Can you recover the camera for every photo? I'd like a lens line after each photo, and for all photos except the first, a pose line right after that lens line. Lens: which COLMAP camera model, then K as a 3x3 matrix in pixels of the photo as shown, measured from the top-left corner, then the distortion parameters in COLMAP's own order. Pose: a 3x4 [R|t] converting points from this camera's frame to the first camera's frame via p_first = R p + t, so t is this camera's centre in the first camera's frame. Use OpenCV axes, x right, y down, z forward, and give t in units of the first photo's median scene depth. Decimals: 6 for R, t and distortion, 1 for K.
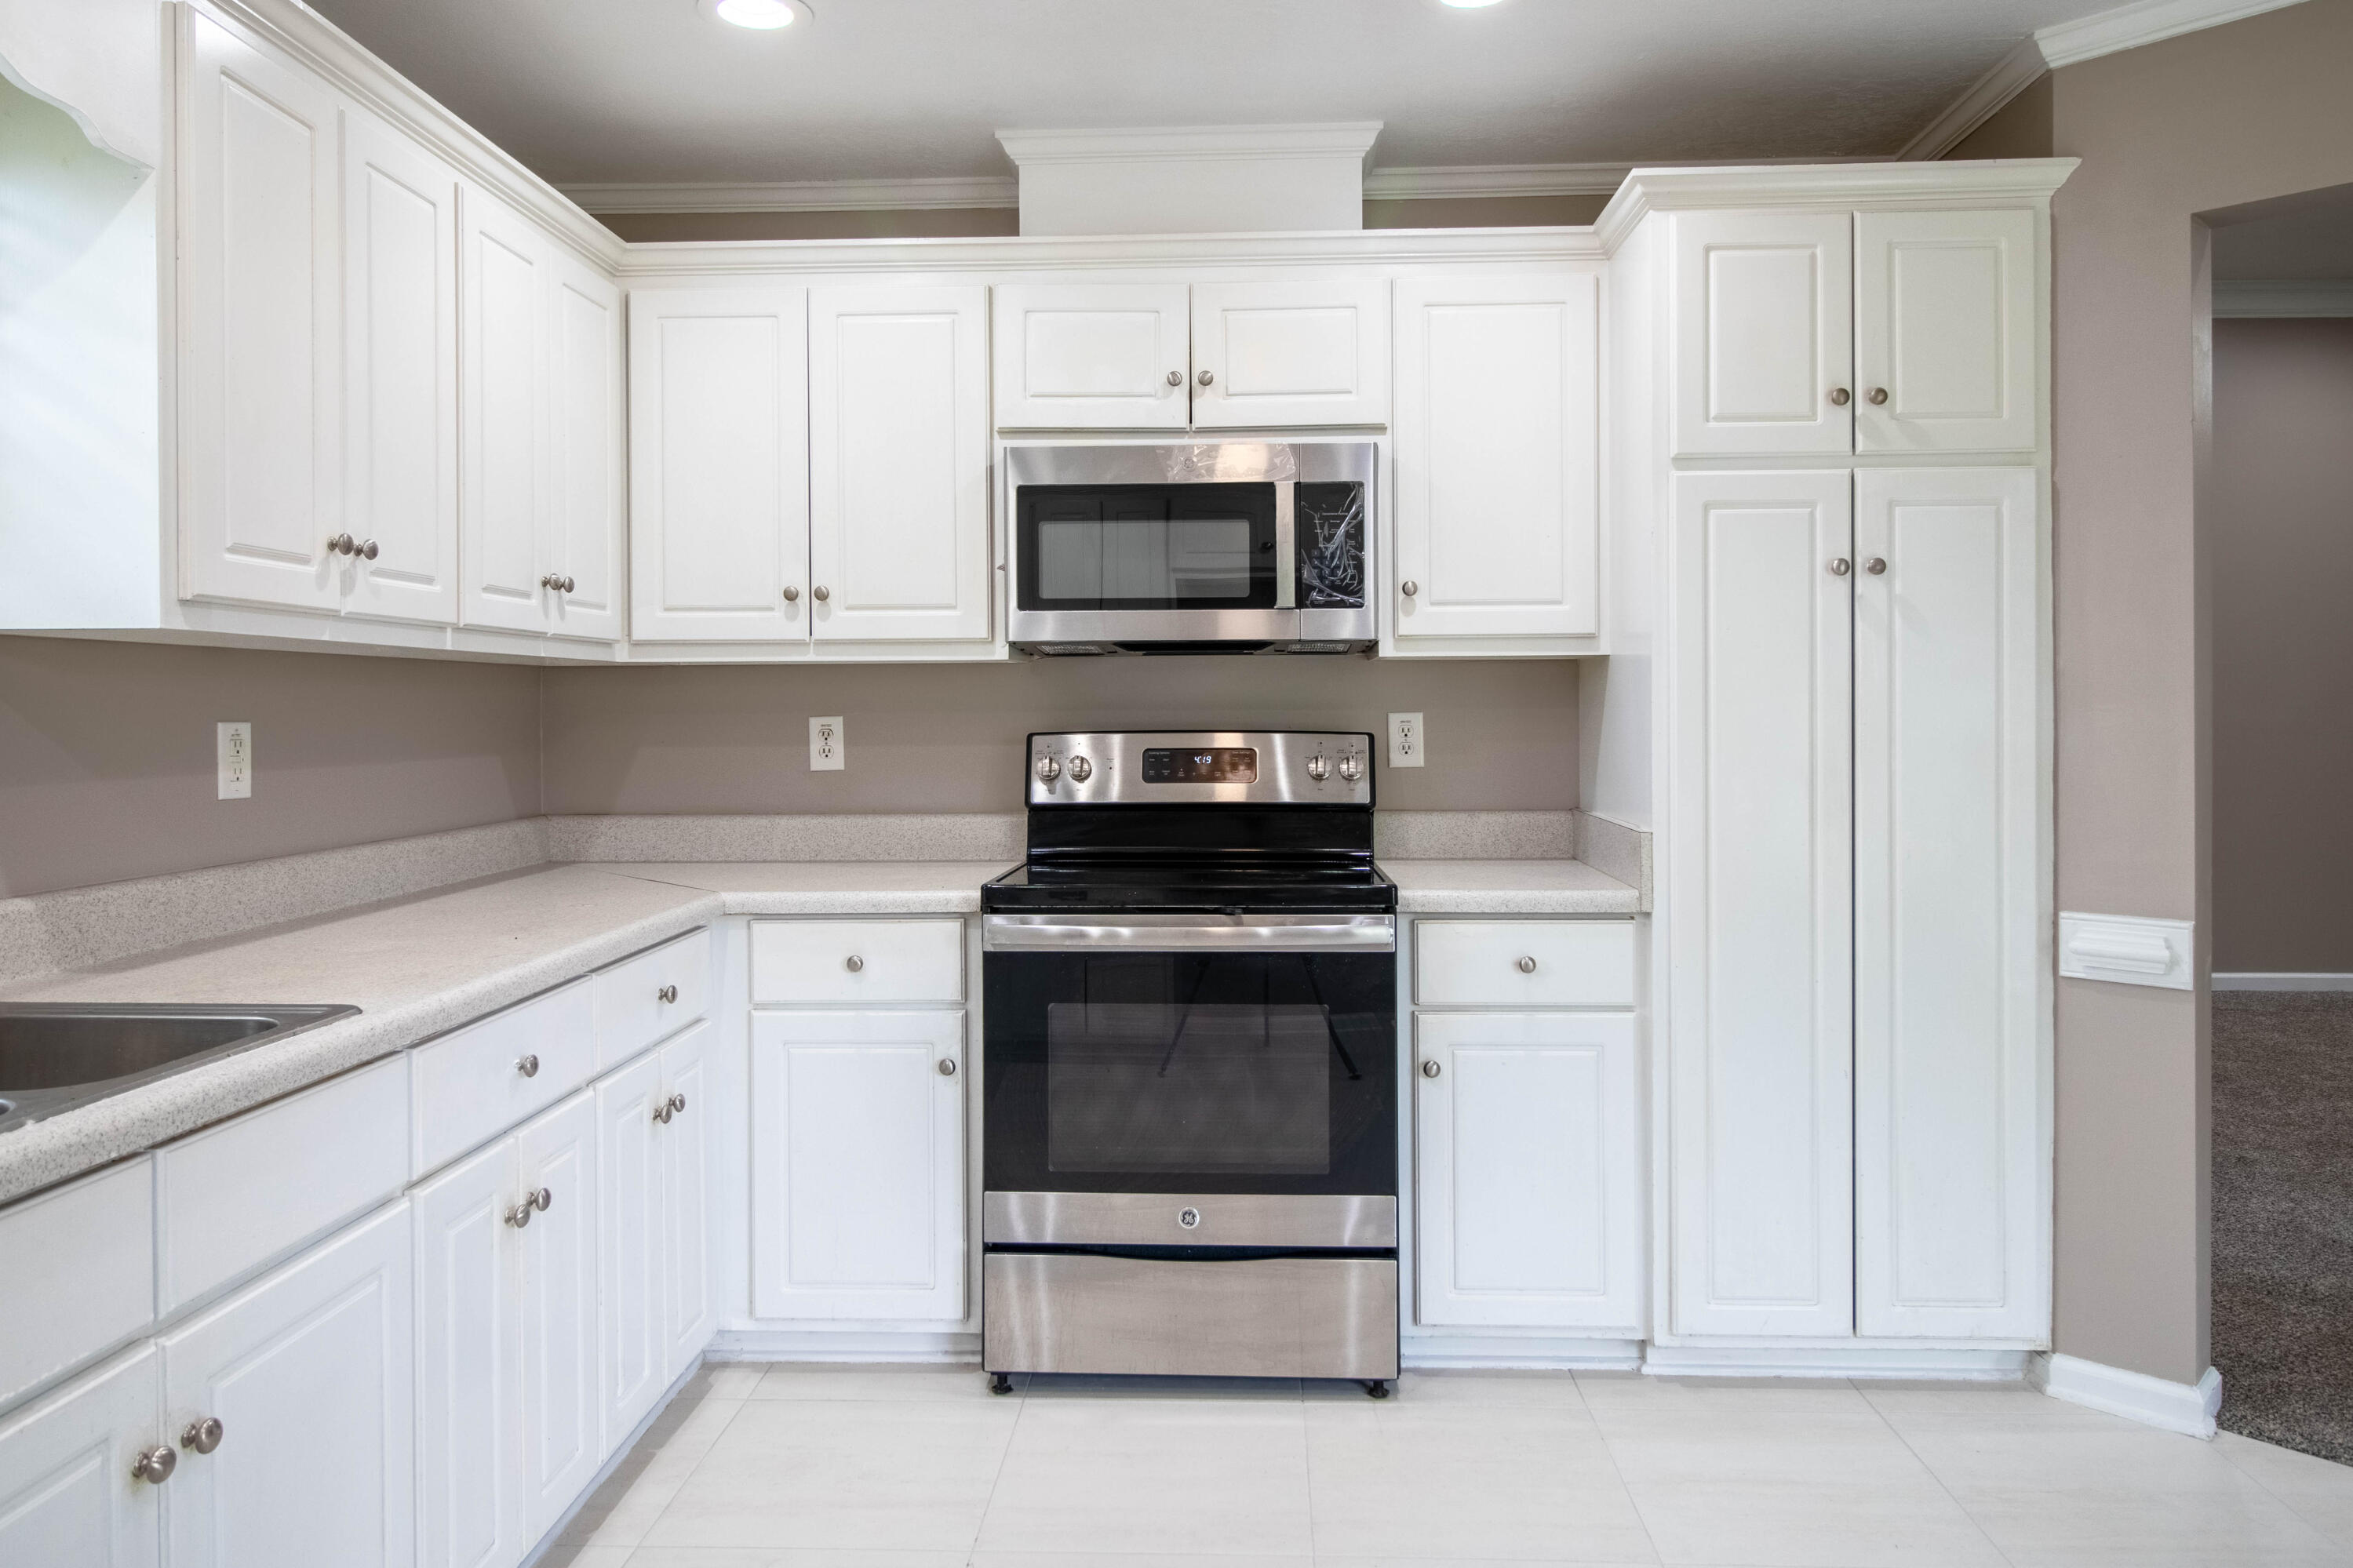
lens RADIAL K [[1563.3, 0, 1175.7], [0, 1563.3, 713.3], [0, 0, 1]] dist [0.007018, -0.001344]
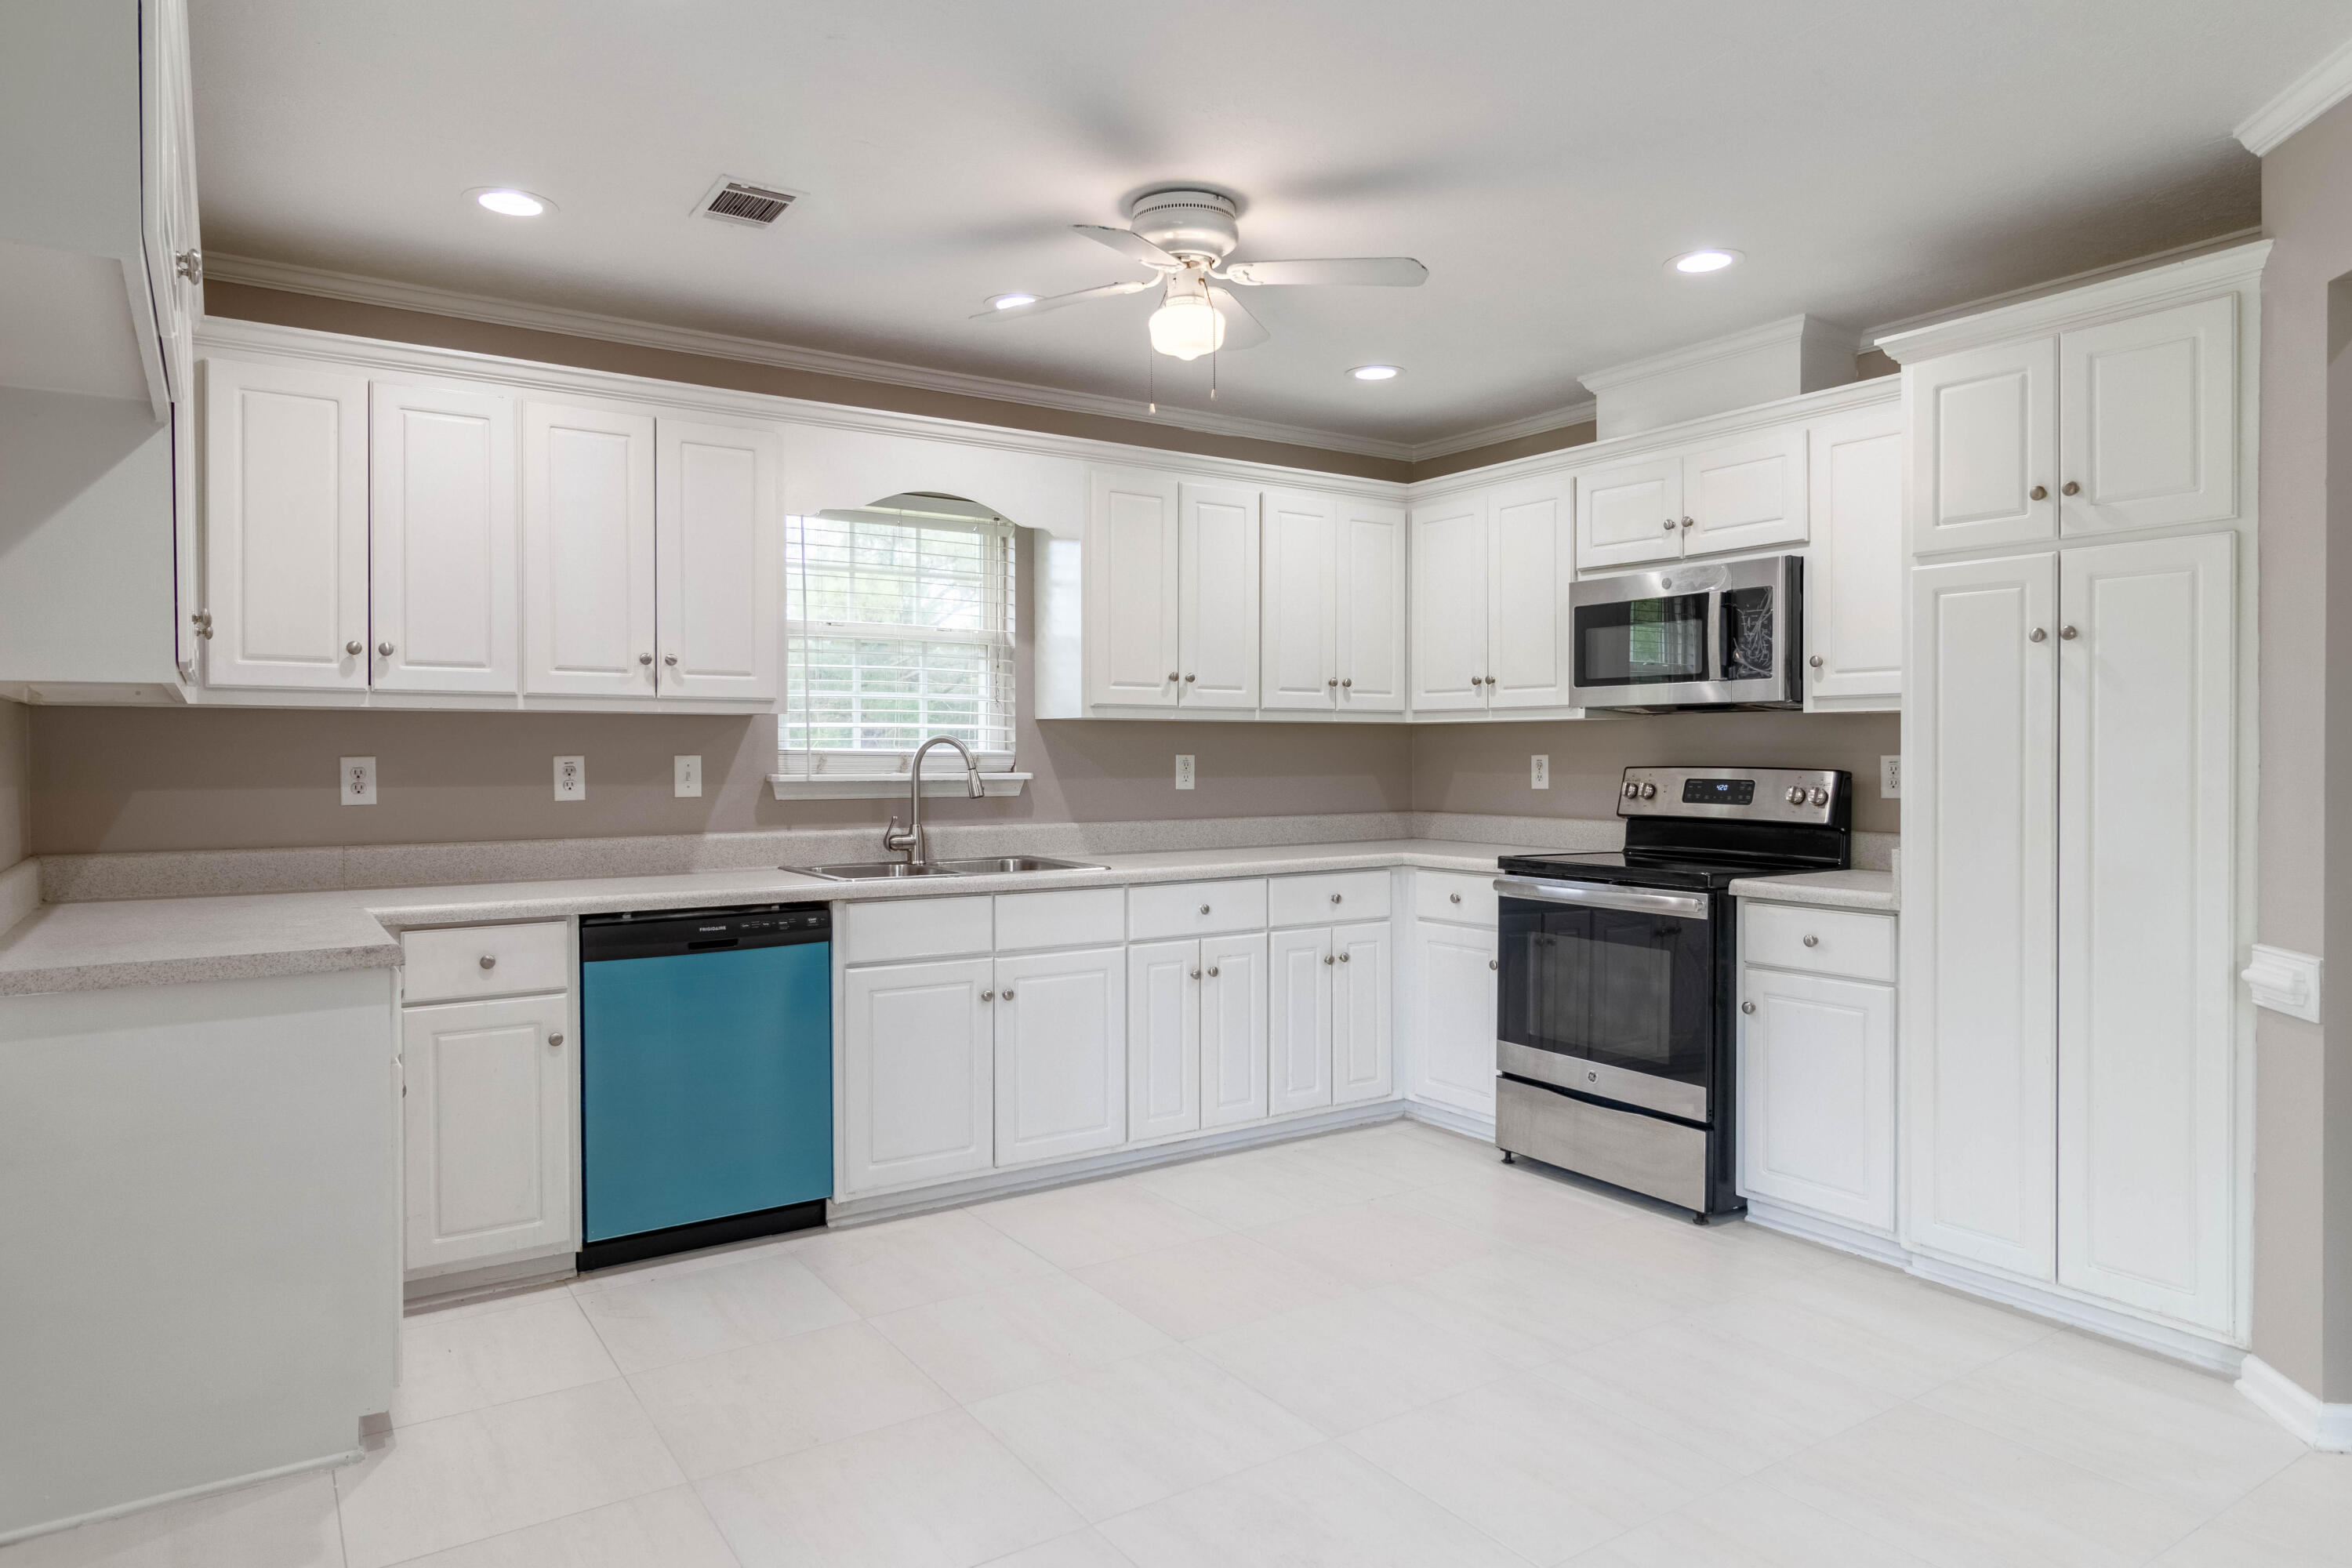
lens RADIAL K [[1378.8, 0, 1187.6], [0, 1378.8, 760.6], [0, 0, 1]] dist [0.014845, -0.000331]
pose [[0.604484, 0.010313, -0.796550, 0.831249], [-0.005384, 0.999946, 0.008860, -0.003138], [0.796599, -0.001066, 0.604507, -0.150818]]
